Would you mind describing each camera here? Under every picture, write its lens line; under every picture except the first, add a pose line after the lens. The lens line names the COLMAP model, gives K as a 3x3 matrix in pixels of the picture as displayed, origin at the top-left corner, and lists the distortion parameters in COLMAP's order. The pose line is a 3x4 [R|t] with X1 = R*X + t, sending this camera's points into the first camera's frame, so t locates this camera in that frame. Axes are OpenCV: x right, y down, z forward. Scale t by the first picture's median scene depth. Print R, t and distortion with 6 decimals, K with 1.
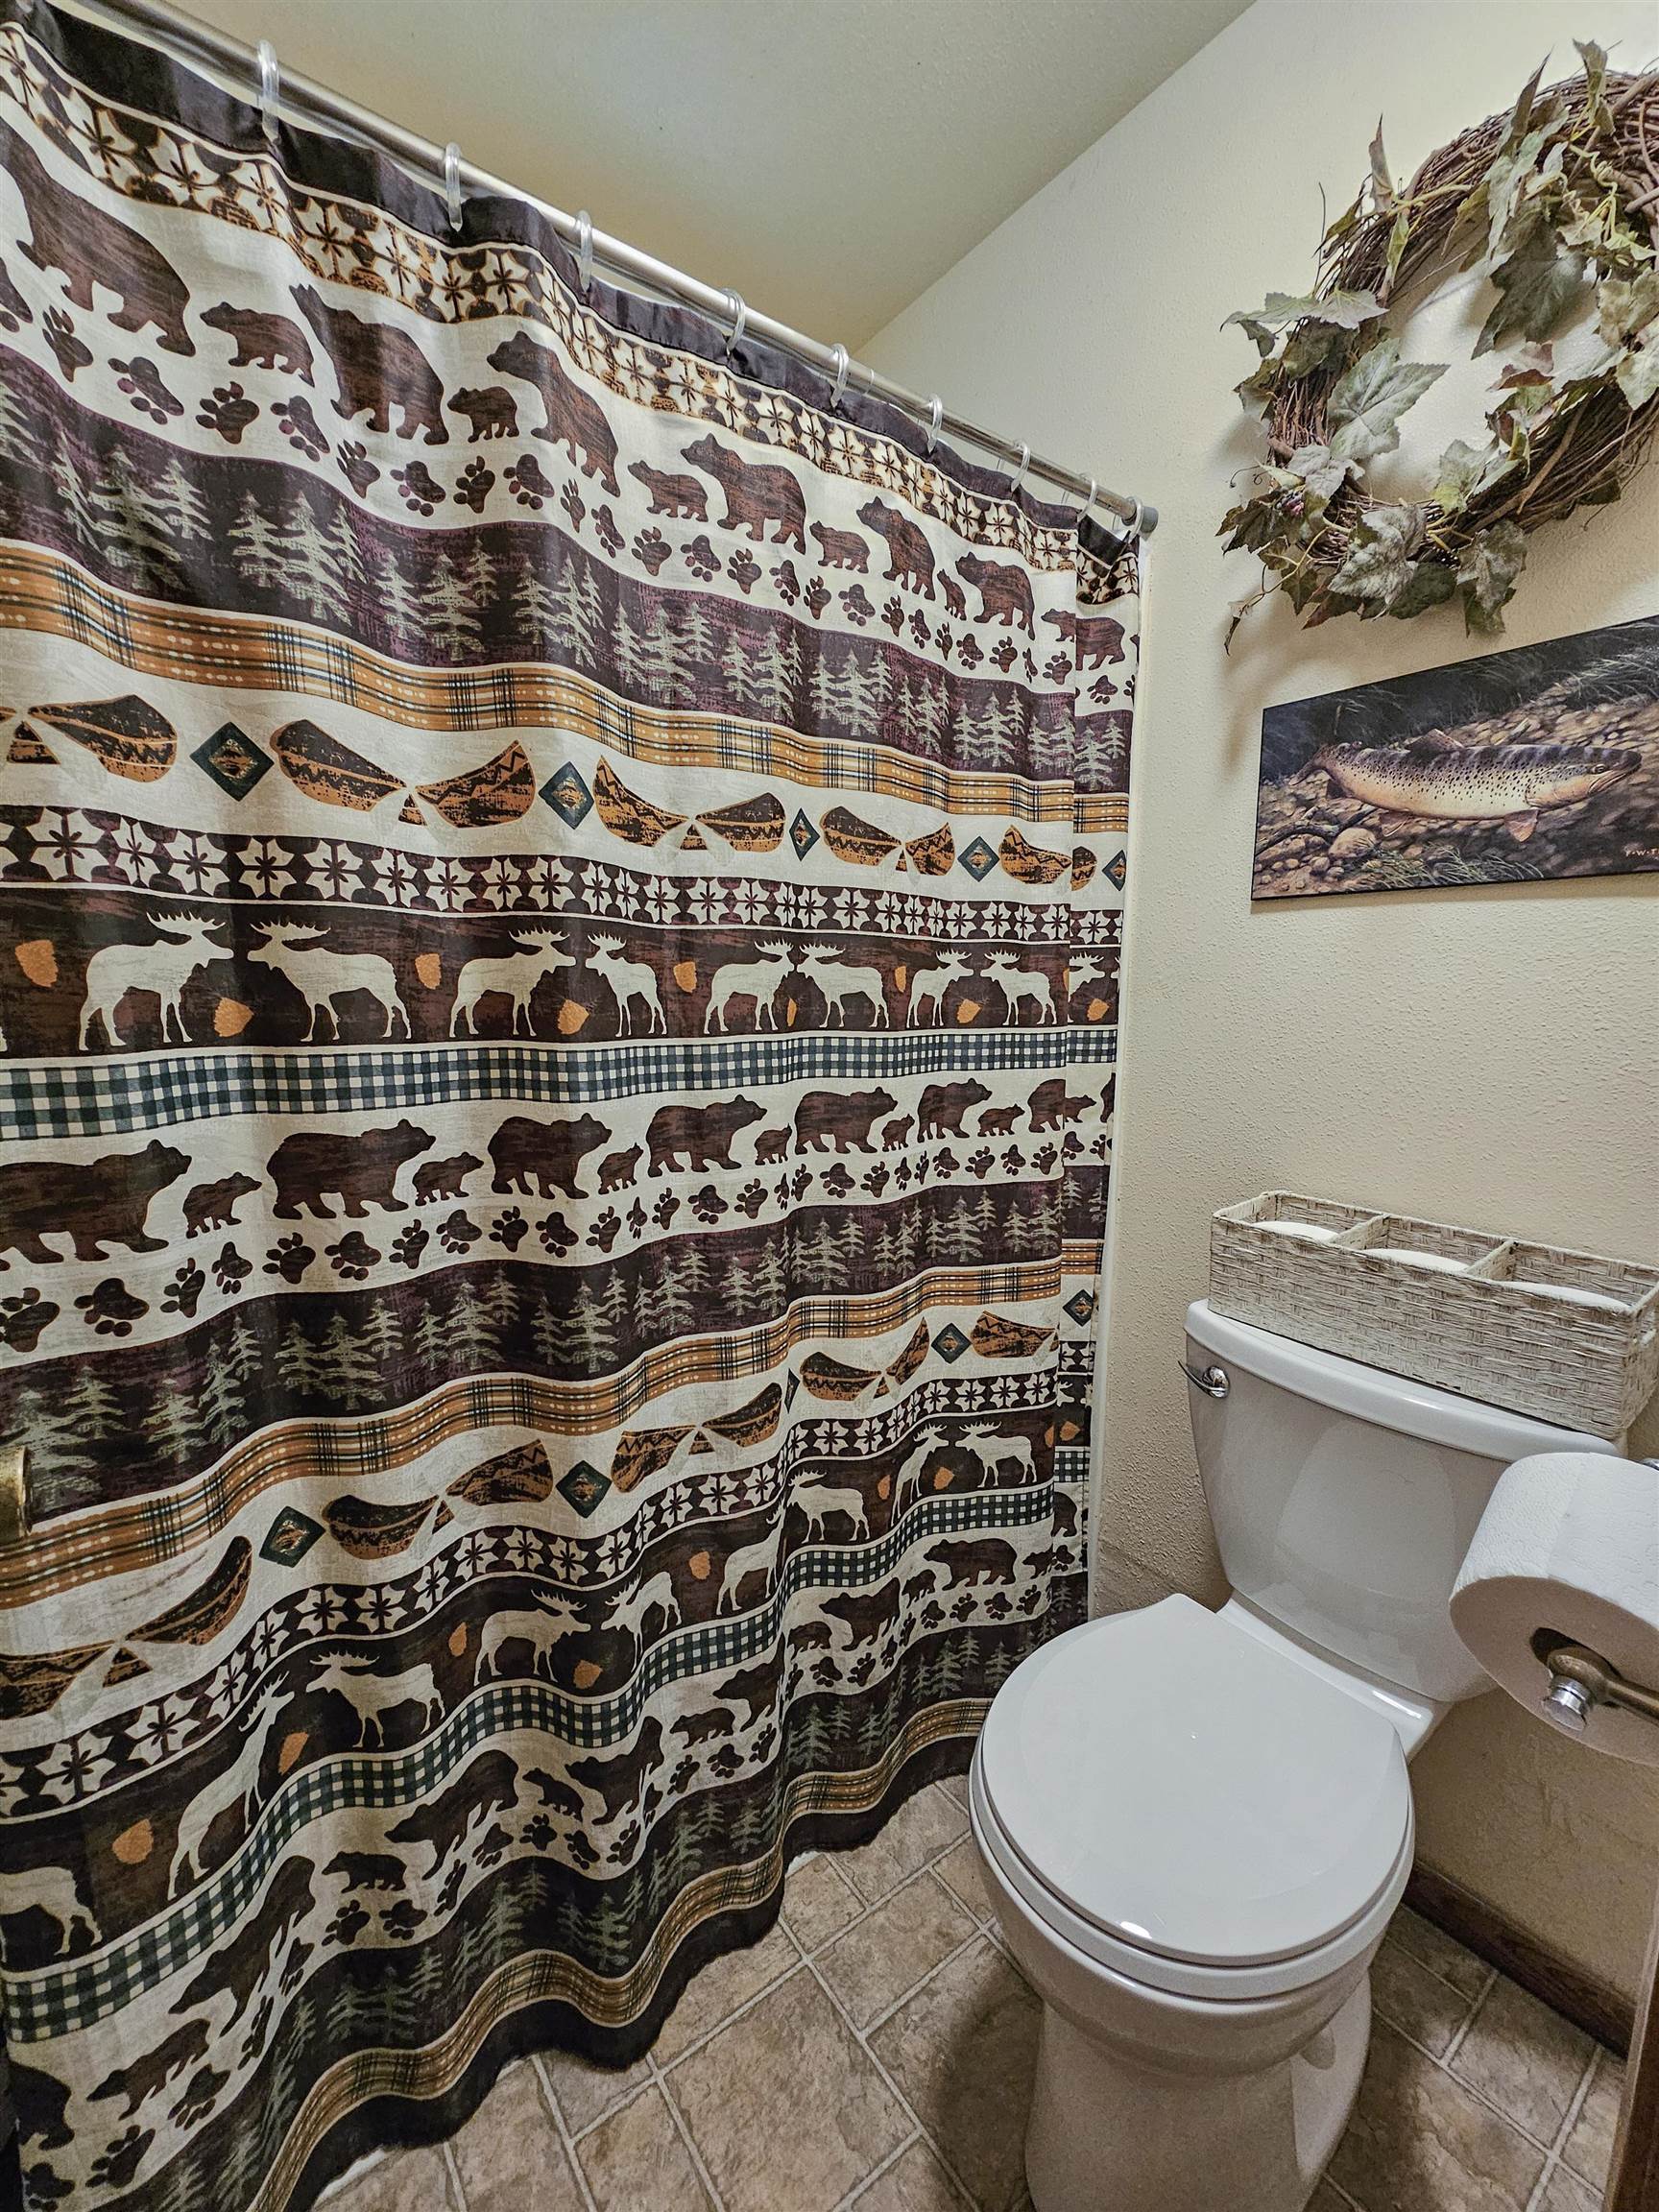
lens RADIAL K [[909.0, 0, 825.8], [0, 909.0, 1108.9], [0, 0, 1]] dist [-0.006746, 0.004227]
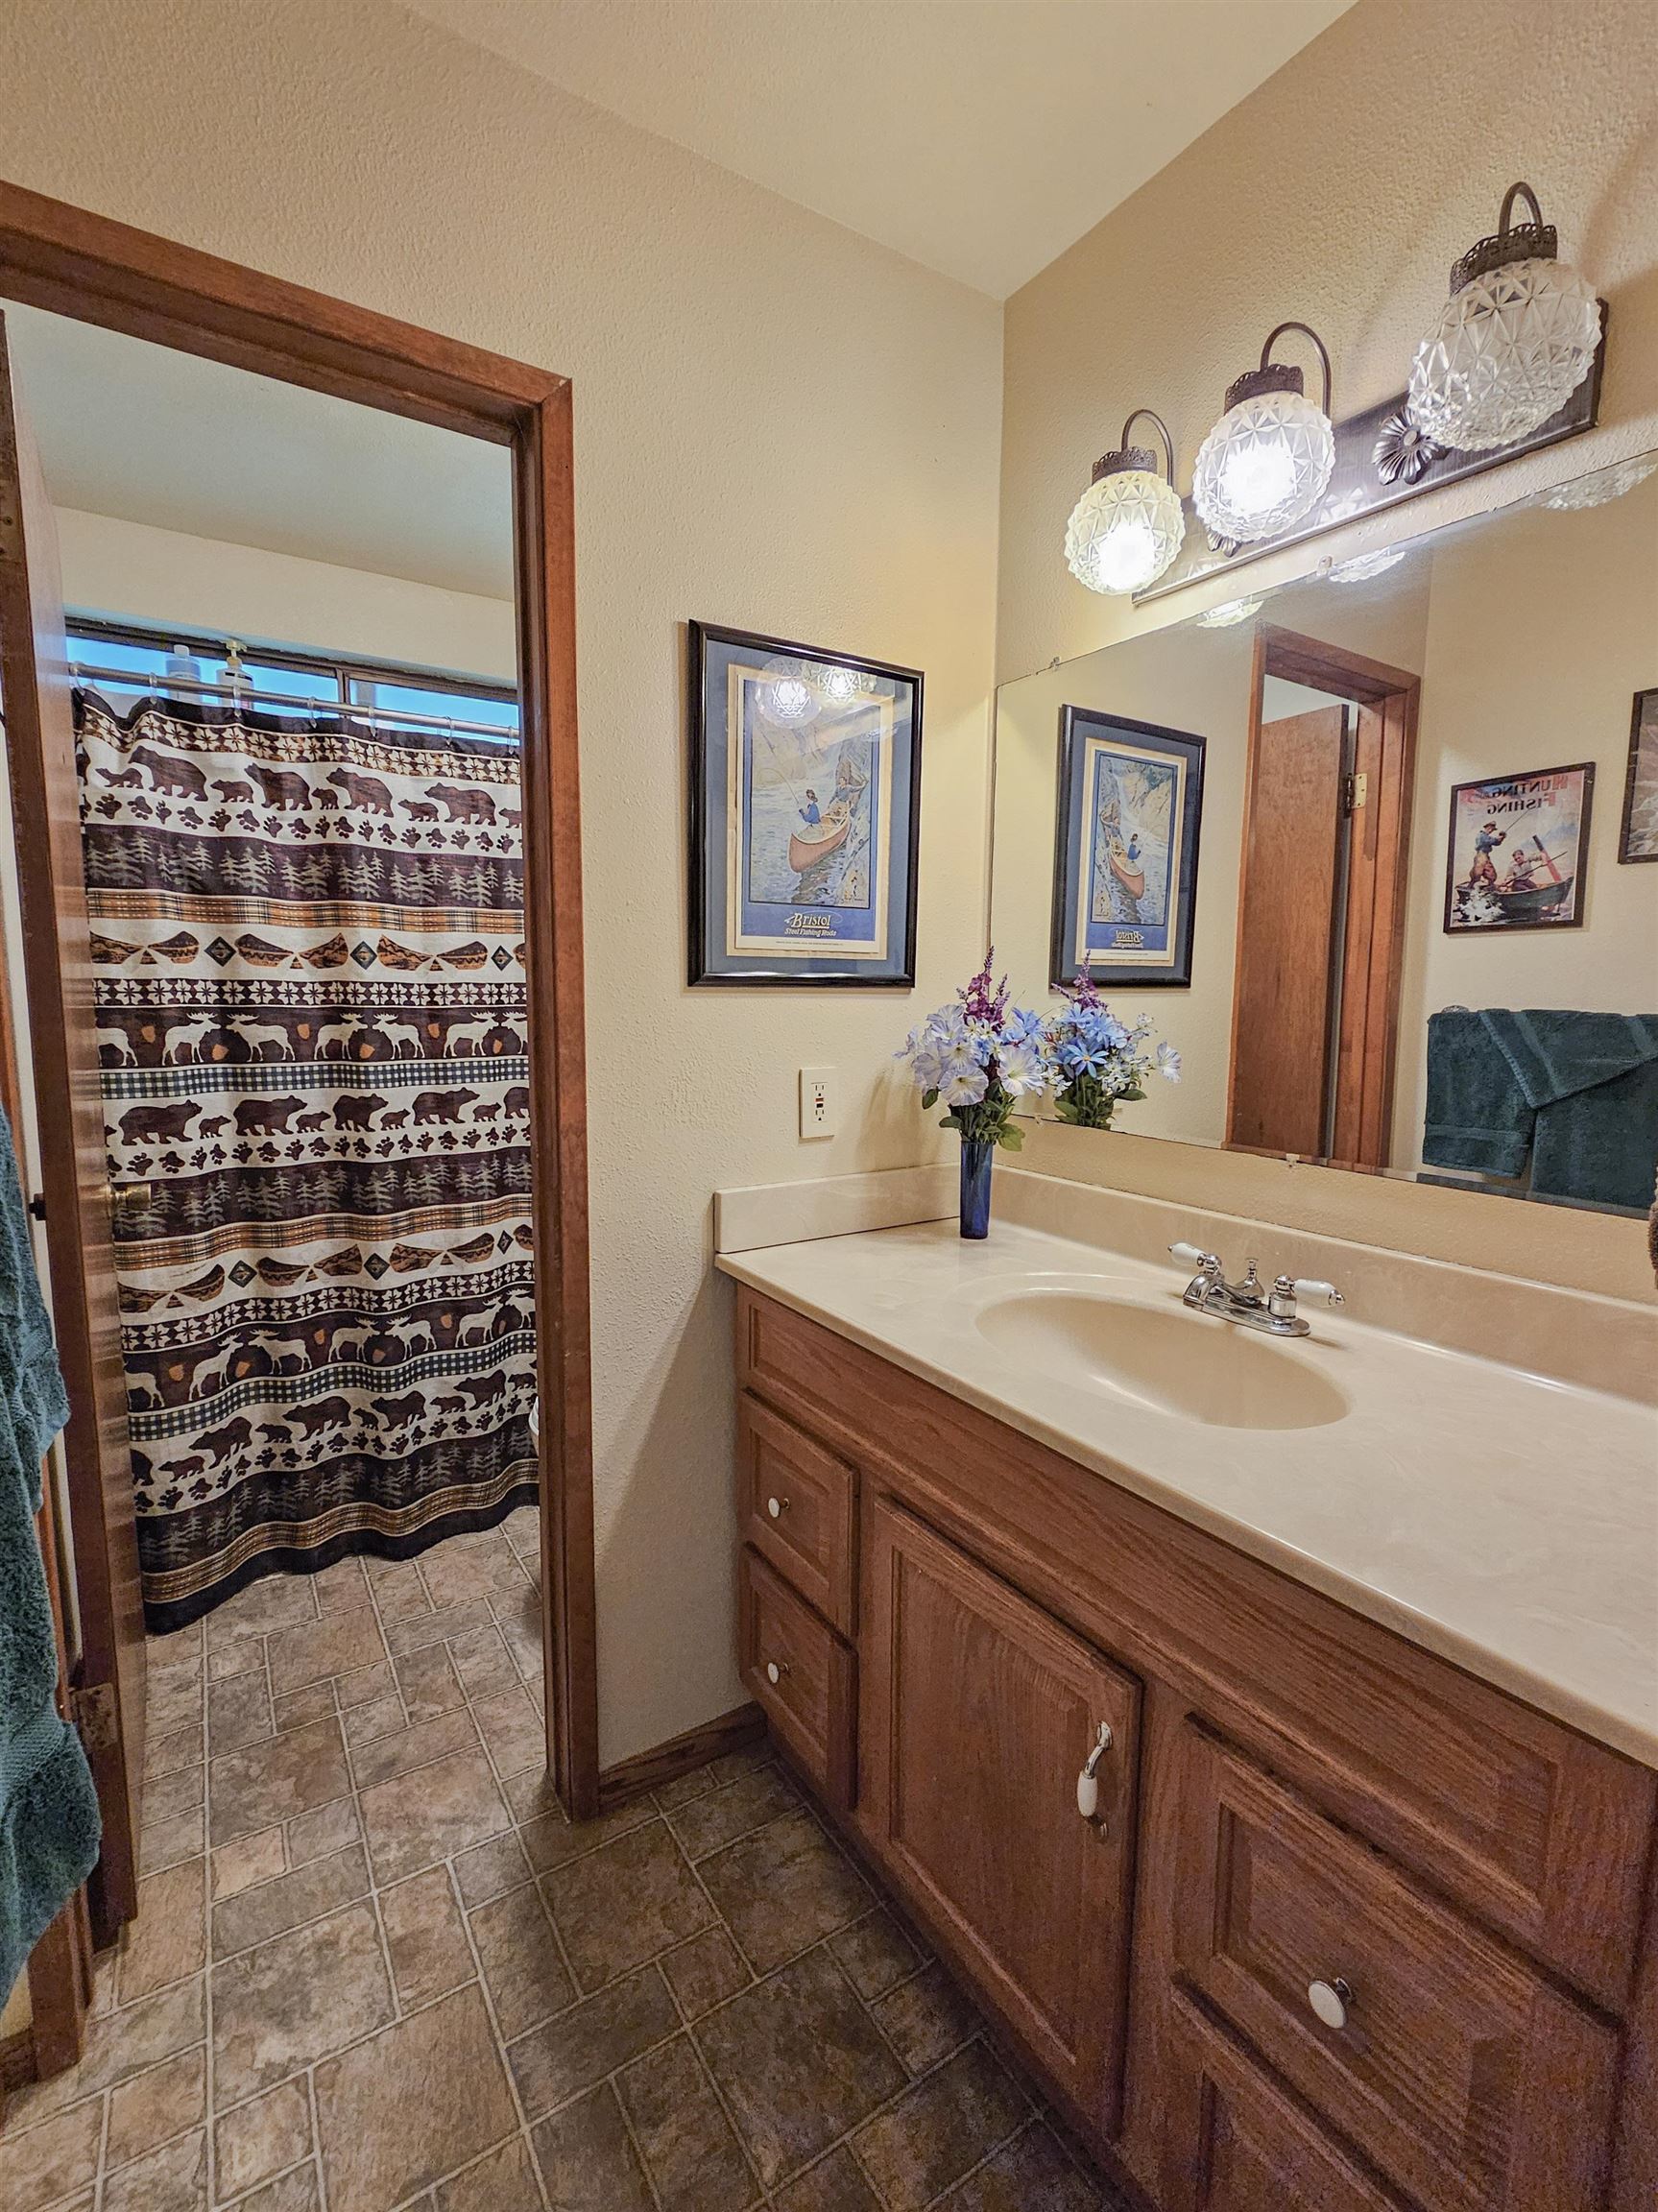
lens RADIAL K [[965.7, 0, 822.4], [0, 965.7, 1108.9], [0, 0, 1]] dist [-0.000534, -0.000151]
pose [[0.997801, 0.006113, -0.066004, 1.033270], [-0.007074, 0.999872, -0.014328, 0.071306], [0.065908, 0.014763, 0.997716, -1.350274]]
